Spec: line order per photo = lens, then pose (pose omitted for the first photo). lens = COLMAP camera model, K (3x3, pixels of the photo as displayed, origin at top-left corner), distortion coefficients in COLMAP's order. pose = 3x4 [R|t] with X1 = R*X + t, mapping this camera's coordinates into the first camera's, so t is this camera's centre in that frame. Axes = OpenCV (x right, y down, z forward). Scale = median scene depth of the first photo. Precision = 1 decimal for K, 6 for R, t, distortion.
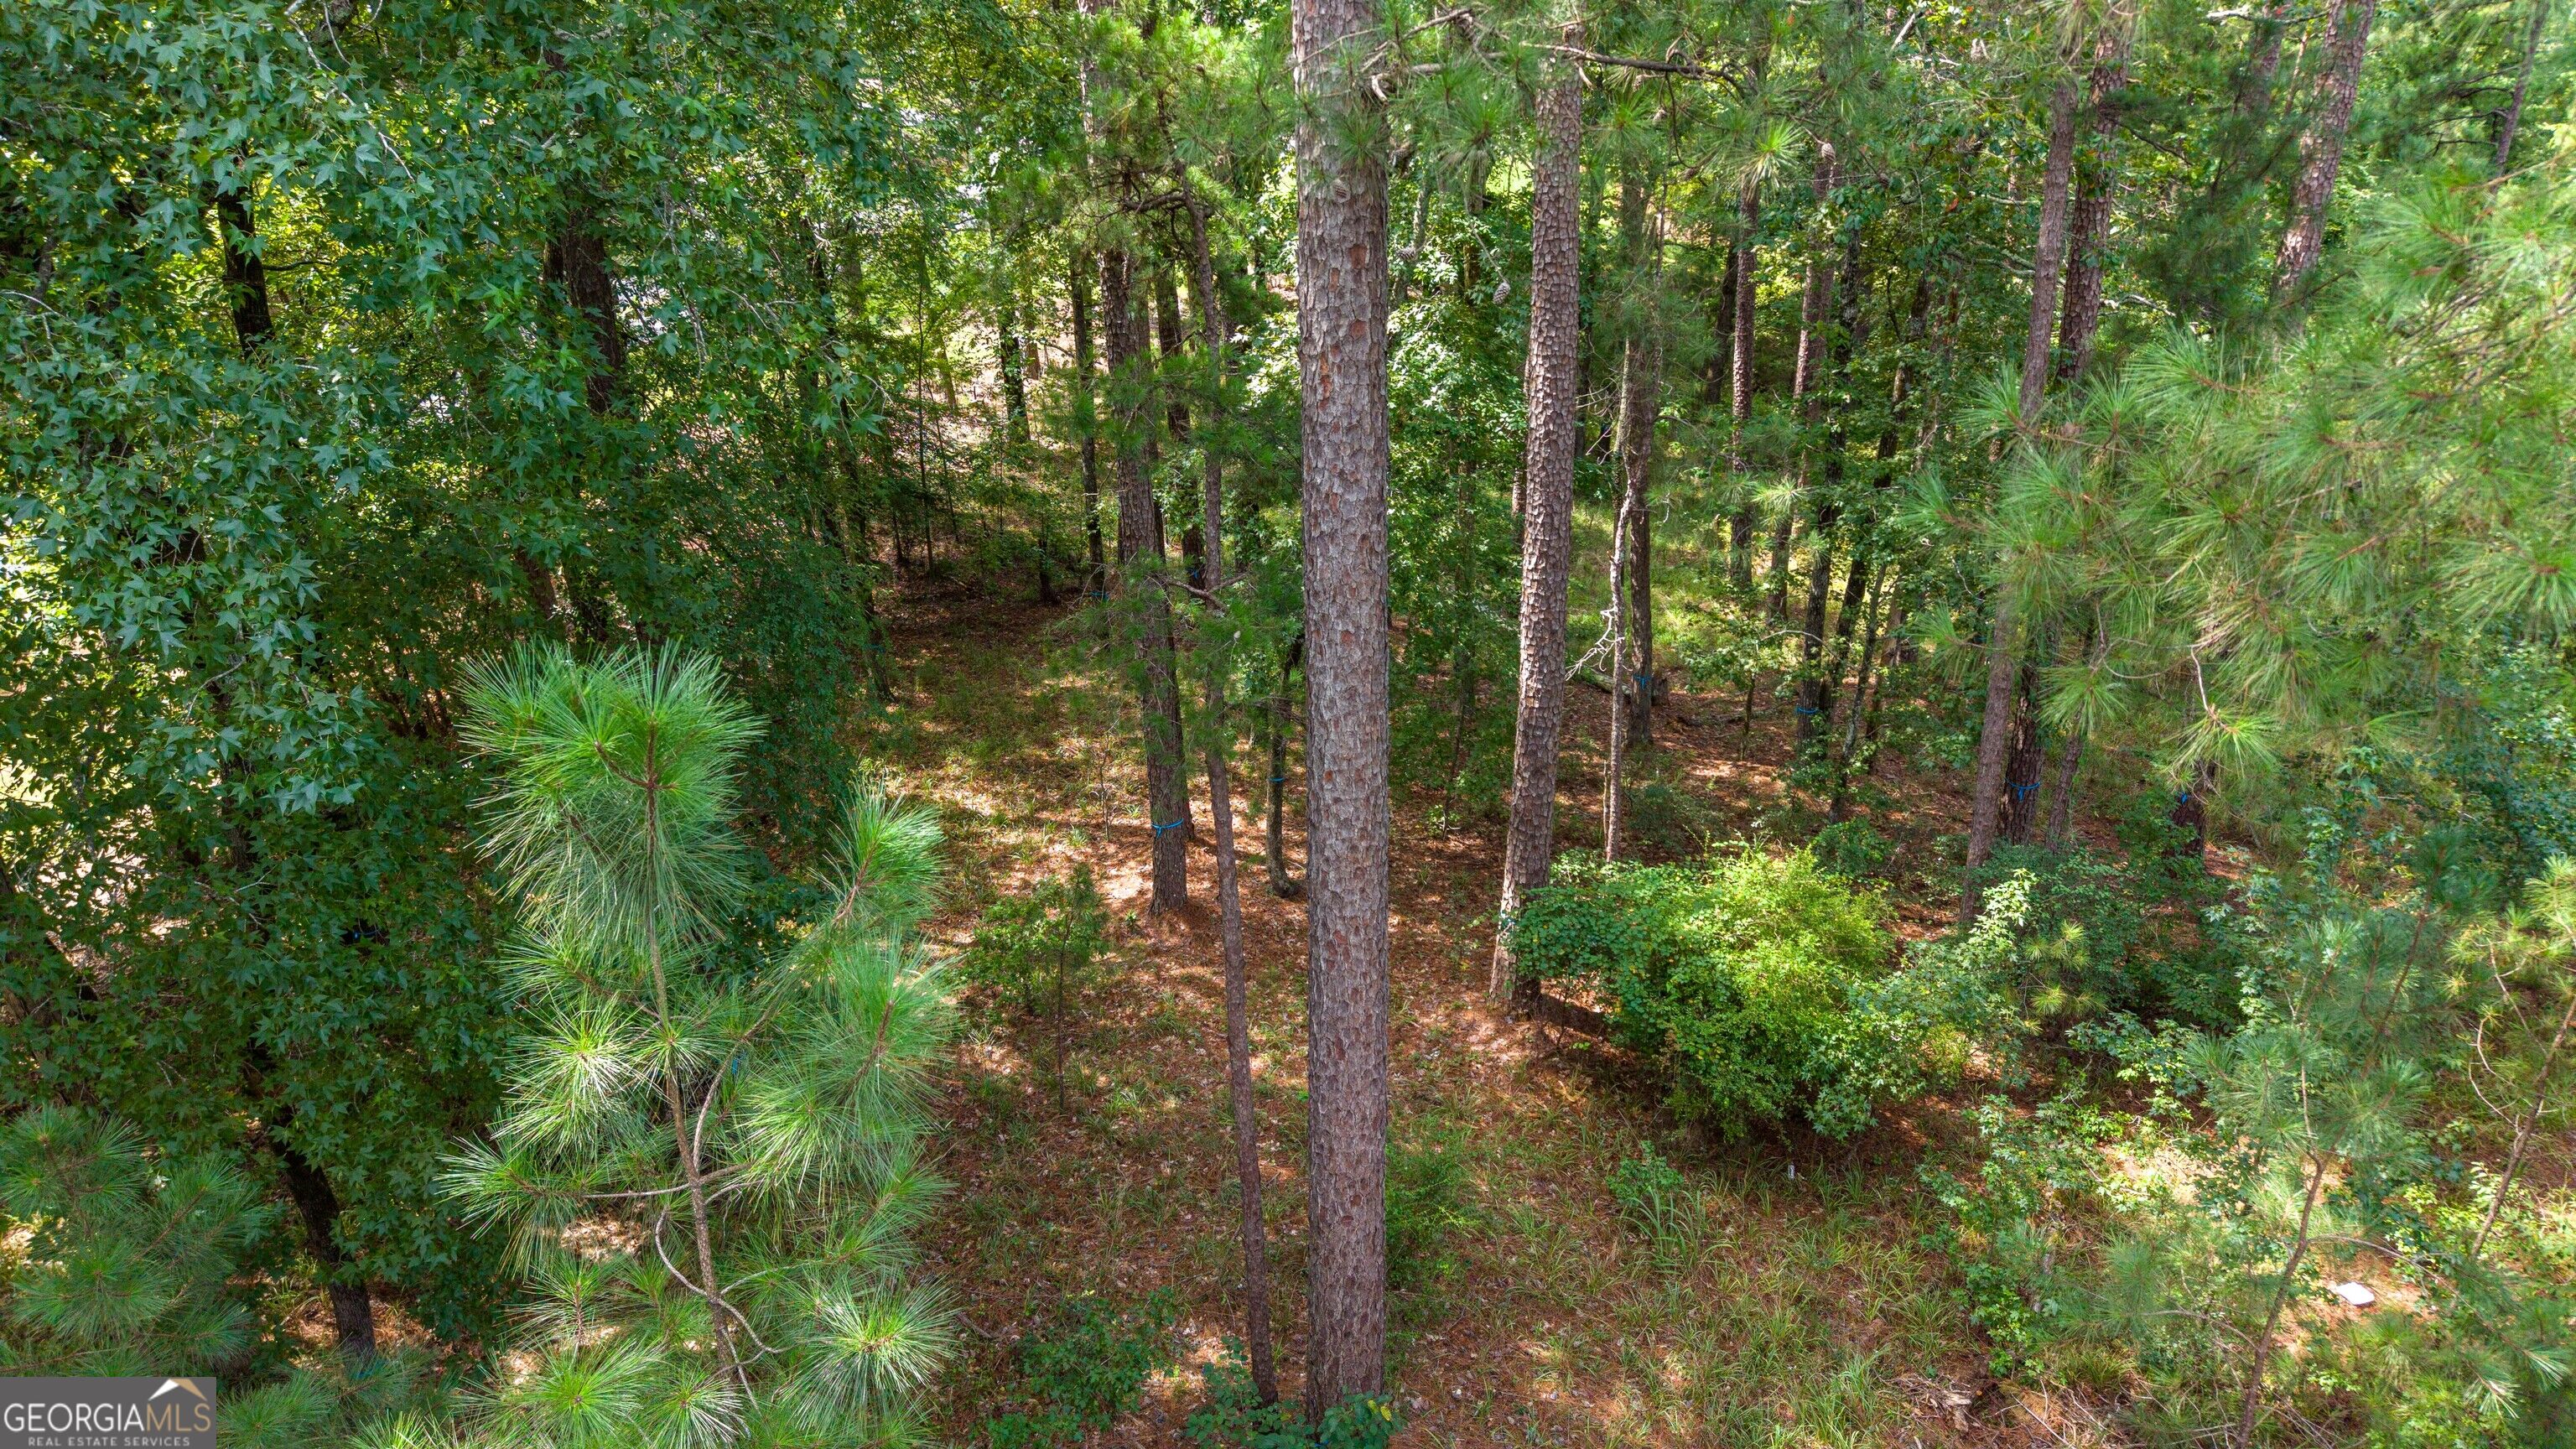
lens RADIAL K [[1722.2, 0, 1288.0], [0, 1722.2, 724.5], [0, 0, 1]] dist [0.033336, -0.038009]
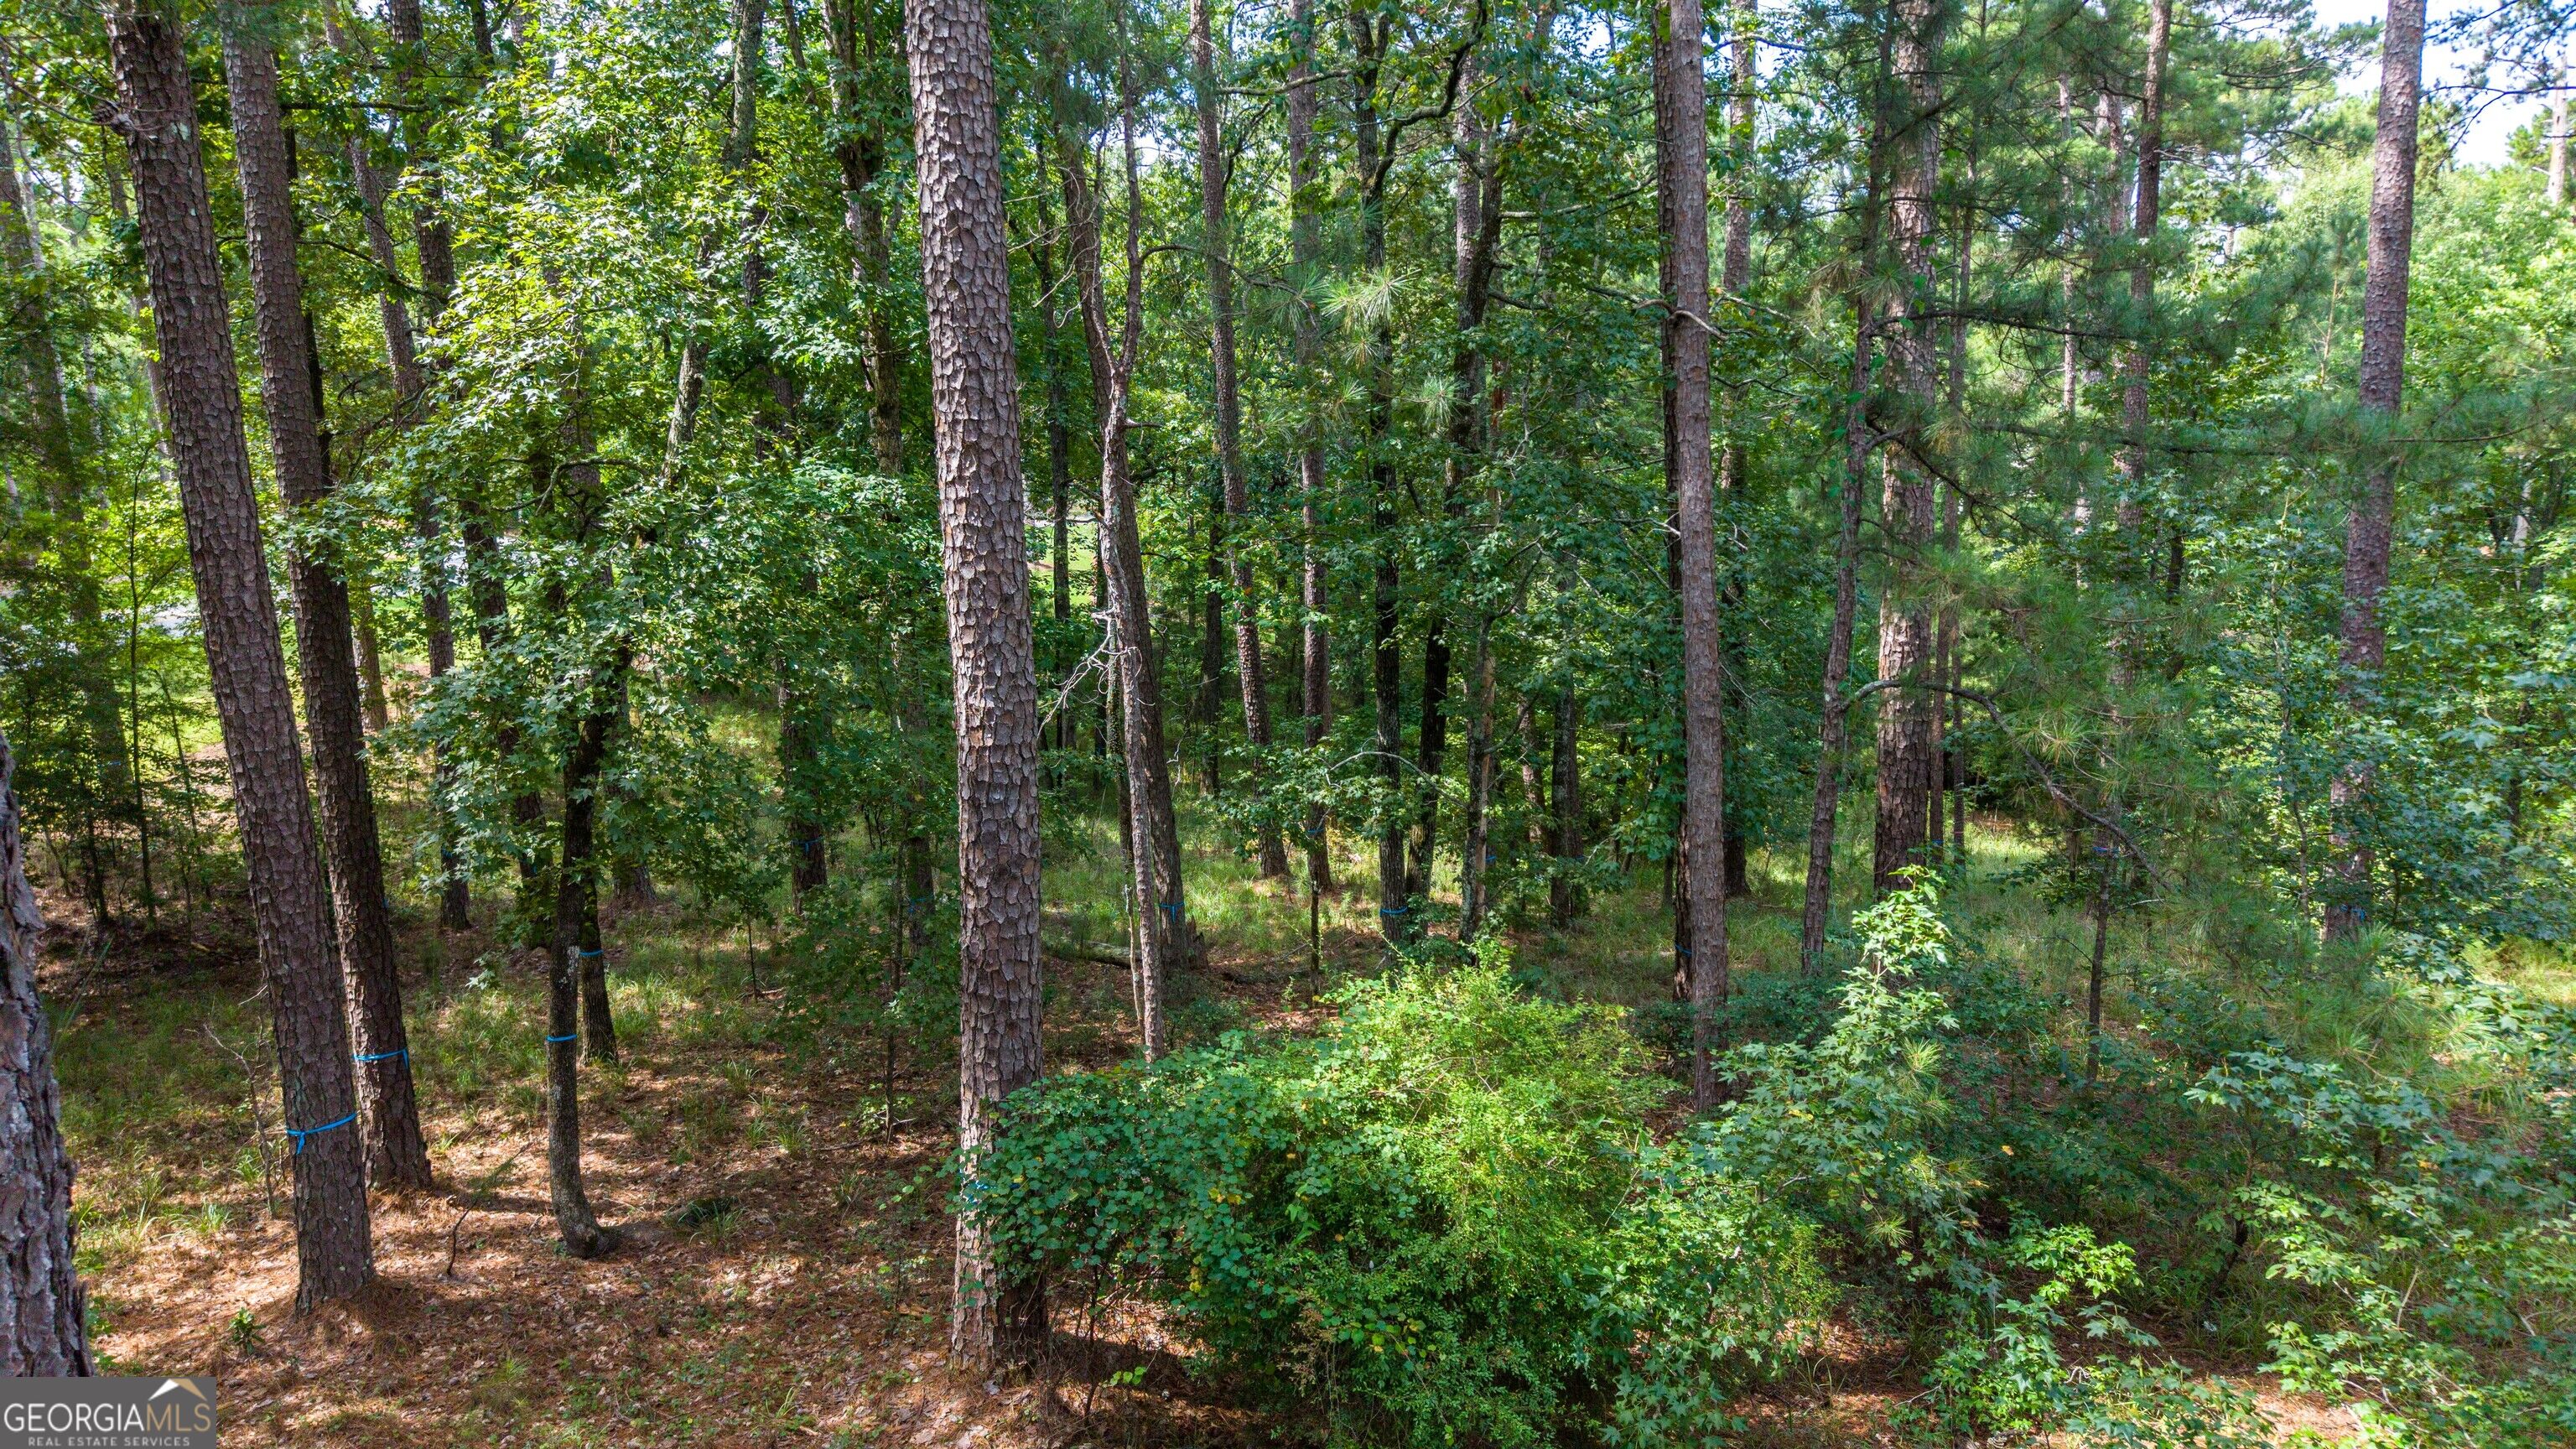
lens RADIAL K [[1703.5, 0, 1288.0], [0, 1703.5, 724.5], [0, 0, 1]] dist [0.168875, -0.221184]
pose [[0.955449, -0.052547, 0.290440, 0.077541], [0.123736, 0.964689, -0.232516, 0.121759], [-0.267967, 0.258095, 0.928214, 0.469634]]
